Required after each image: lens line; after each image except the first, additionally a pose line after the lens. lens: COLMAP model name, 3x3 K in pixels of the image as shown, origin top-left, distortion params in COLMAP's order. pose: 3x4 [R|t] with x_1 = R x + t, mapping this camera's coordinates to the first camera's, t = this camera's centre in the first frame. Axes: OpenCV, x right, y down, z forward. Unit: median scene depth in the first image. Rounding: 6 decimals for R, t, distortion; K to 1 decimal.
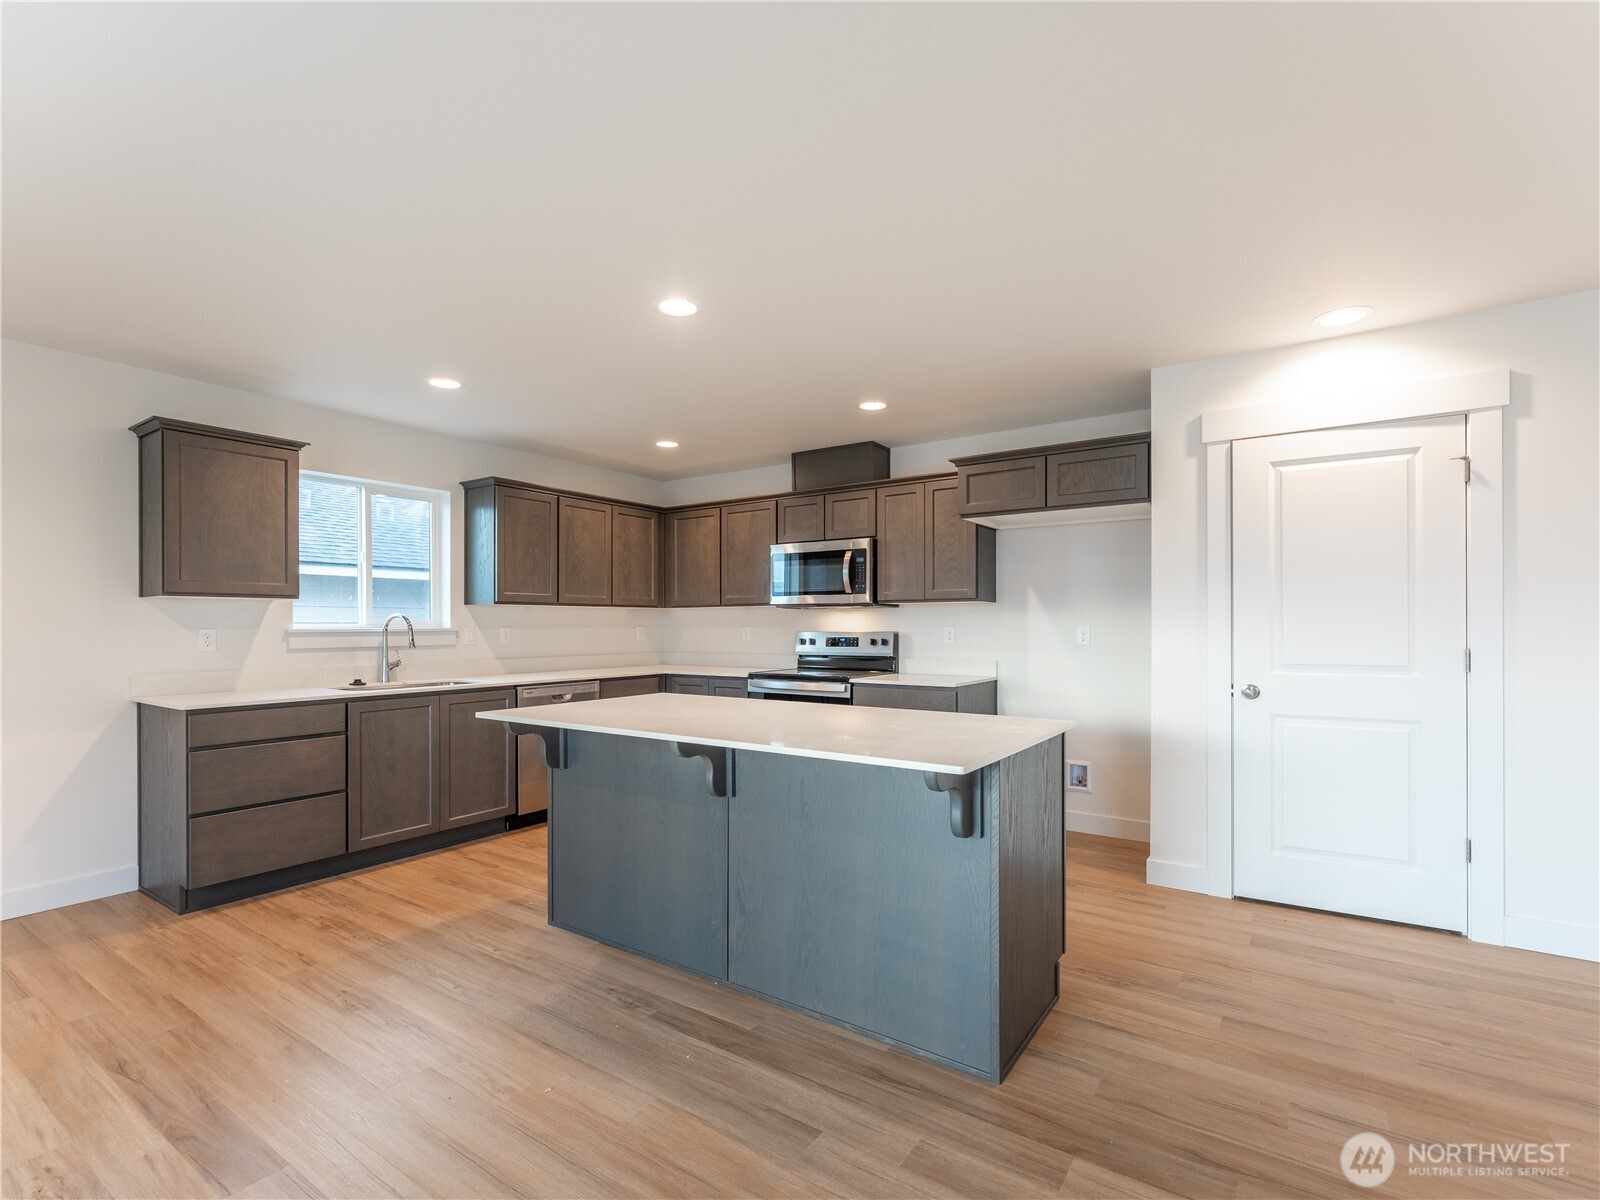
lens RADIAL K [[731.5, 0, 823.8], [0, 731.5, 639.6], [0, 0, 1]] dist [-0.004836, -0.001806]
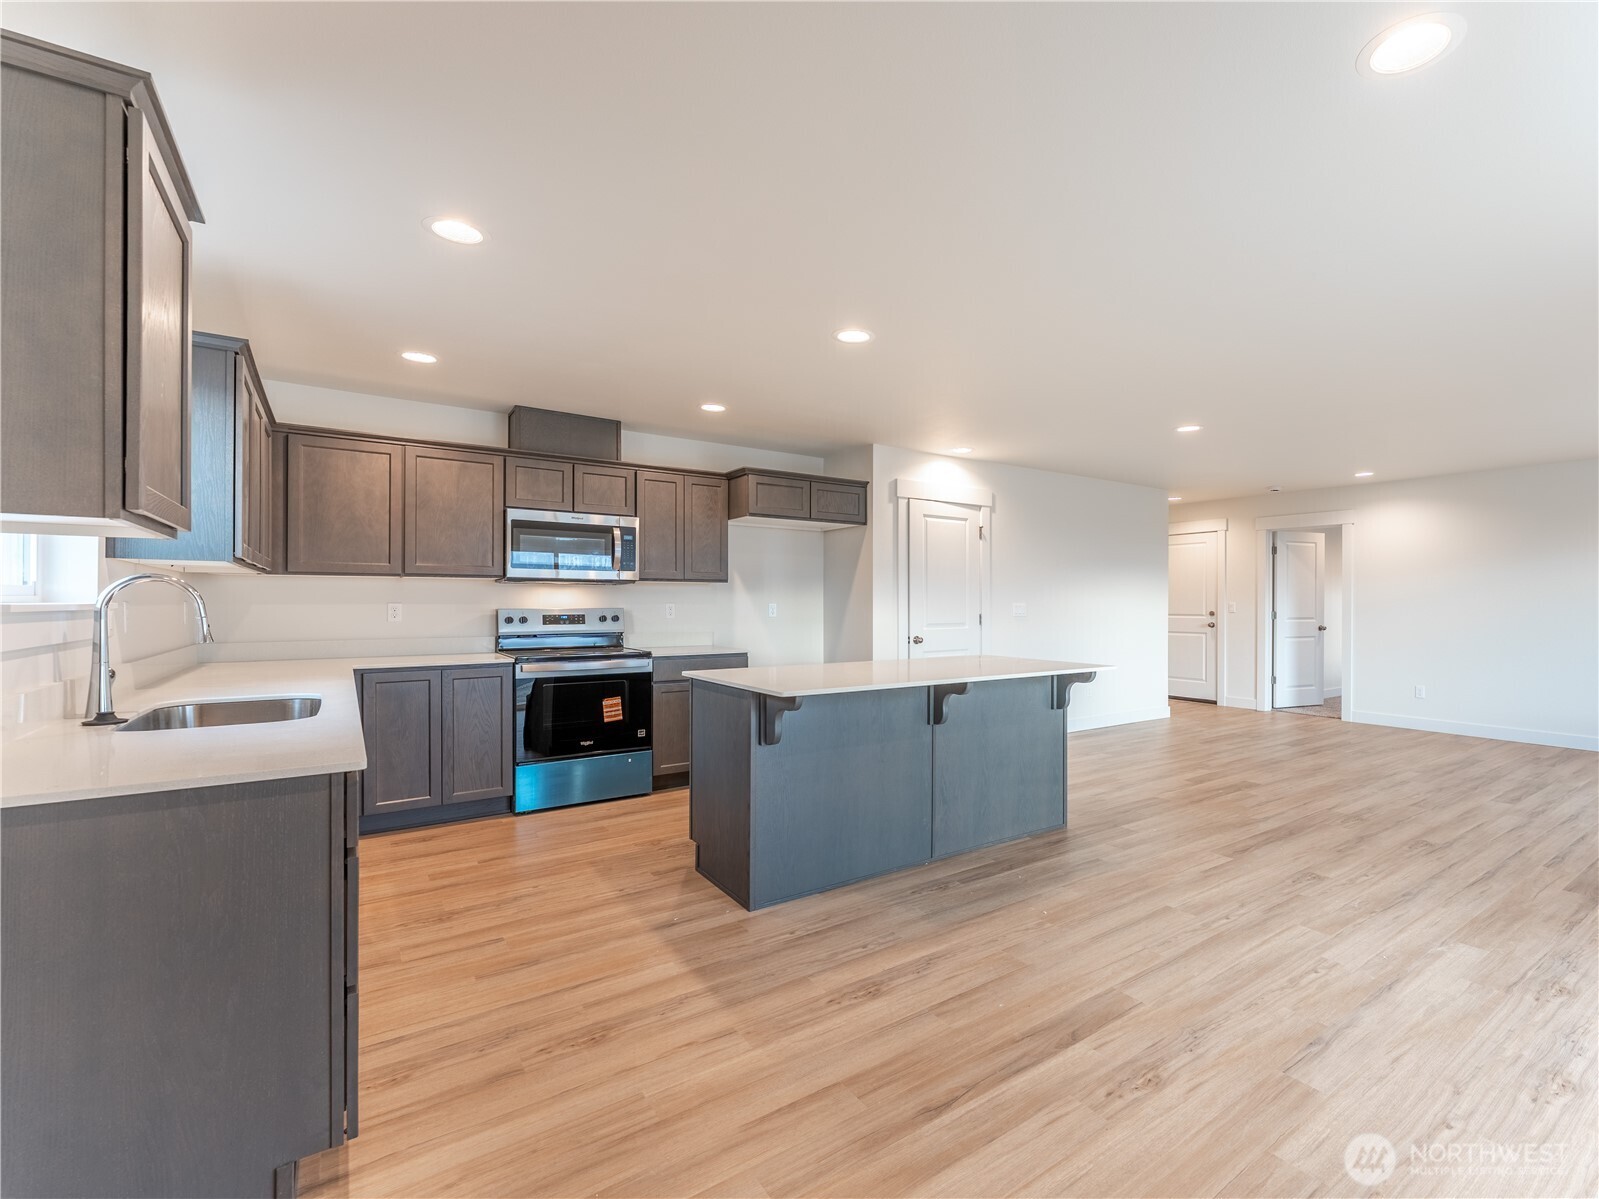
lens RADIAL K [[731.0, 0, 859.5], [0, 731.0, 615.5], [0, 0, 1]] dist [-0.004836, -0.001806]
pose [[0.364432, -0.012436, 0.931147, -1.037221], [0.015743, 0.999850, 0.007192, -0.003792], [-0.931097, 0.012038, 0.364573, 0.436619]]
